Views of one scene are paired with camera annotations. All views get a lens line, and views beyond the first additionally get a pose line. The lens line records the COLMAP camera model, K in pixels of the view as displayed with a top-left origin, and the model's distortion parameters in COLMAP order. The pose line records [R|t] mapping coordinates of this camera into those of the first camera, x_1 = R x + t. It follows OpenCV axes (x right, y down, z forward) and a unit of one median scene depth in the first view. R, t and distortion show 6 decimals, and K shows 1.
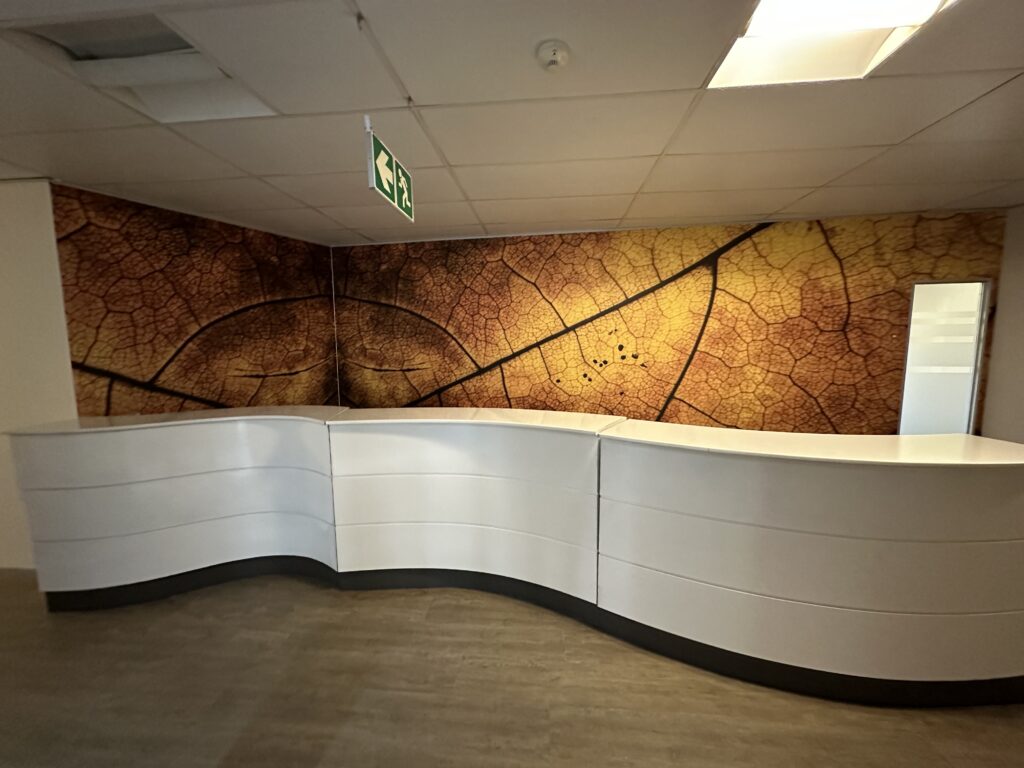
lens RADIAL K [[407.0, 0, 512.0], [0, 407.0, 384.0], [0, 0, 1]] dist [-0.000541, 0.000481]
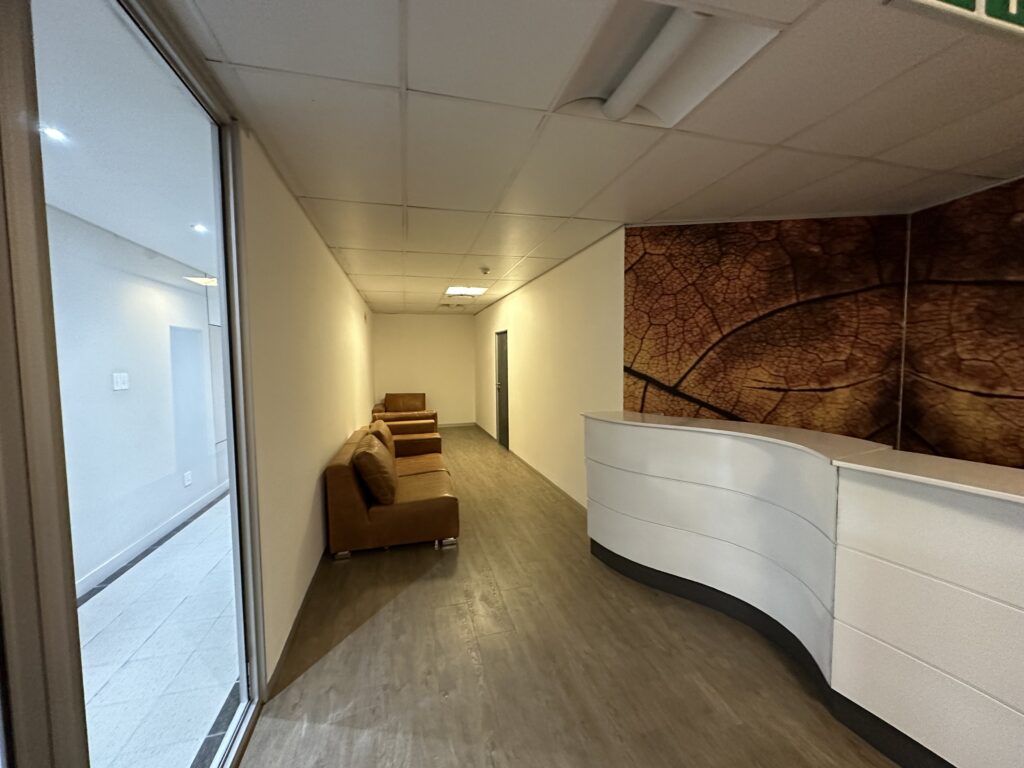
lens RADIAL K [[407.0, 0, 512.0], [0, 407.0, 384.0], [0, 0, 1]] dist [-0.000541, 0.000481]
pose [[0.342961, 0.060000, -0.937431, -0.009939], [-0.094663, 0.995085, 0.029058, -0.002839], [0.934568, 0.078774, 0.346955, 0.195906]]
